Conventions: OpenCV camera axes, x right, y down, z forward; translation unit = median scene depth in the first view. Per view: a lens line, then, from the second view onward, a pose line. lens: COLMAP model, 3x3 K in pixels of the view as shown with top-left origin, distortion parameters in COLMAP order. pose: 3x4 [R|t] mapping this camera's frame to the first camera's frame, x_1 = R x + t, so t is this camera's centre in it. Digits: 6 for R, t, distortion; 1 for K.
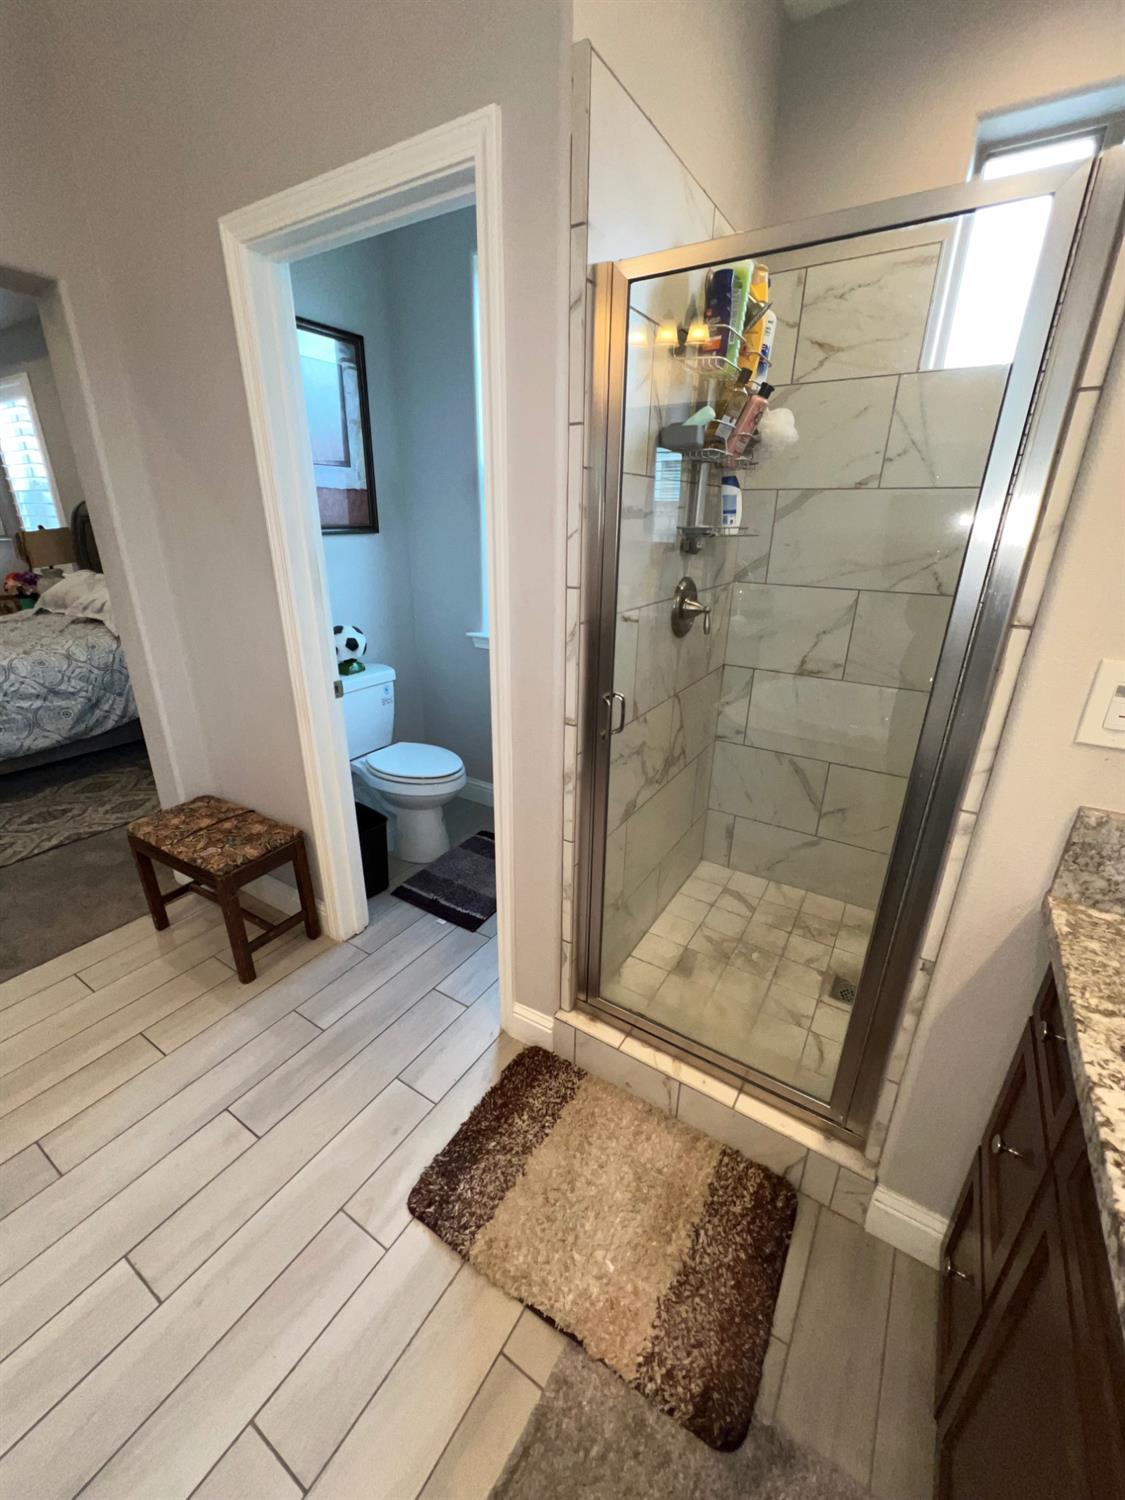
lens RADIAL K [[598.2, 0, 560.1], [0, 598.2, 750.6], [0, 0, 1]] dist [-0.001203, -0.001048]
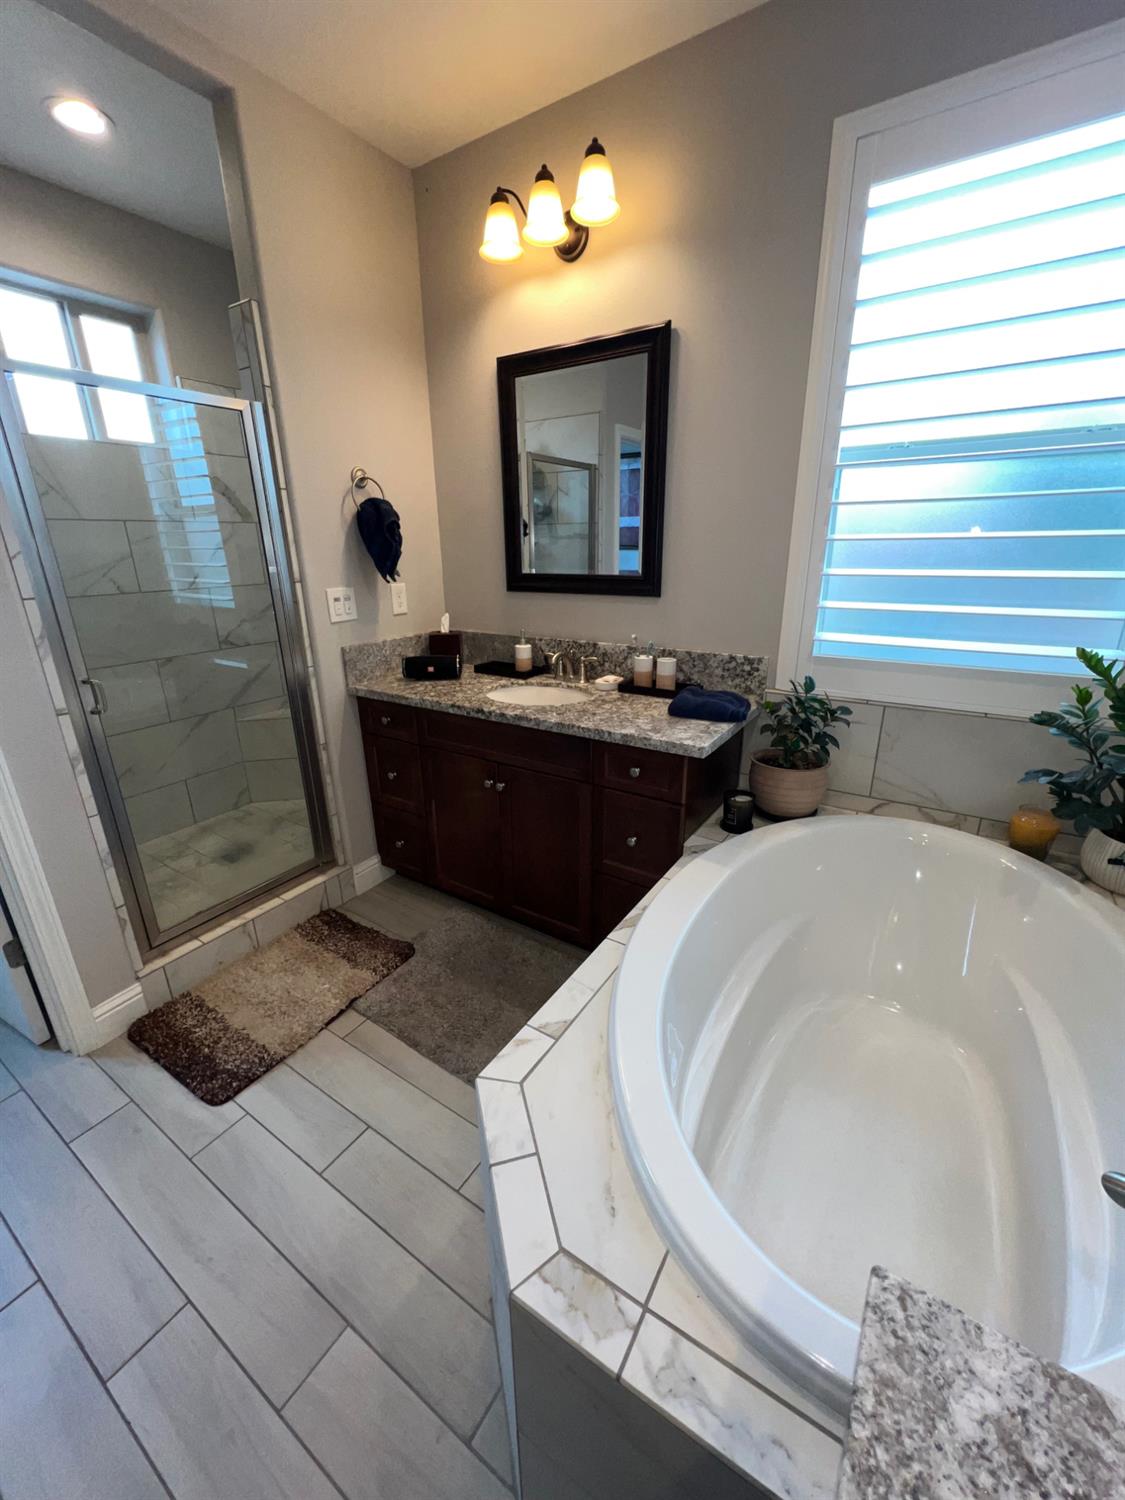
lens RADIAL K [[598.2, 0, 556.2], [0, 598.2, 753.3], [0, 0, 1]] dist [-0.001203, -0.001048]
pose [[0.010799, -0.341068, 0.939977, -1.167159], [0.377404, 0.871897, 0.312029, 0.024569], [-0.925986, 0.351382, 0.138137, -0.042207]]
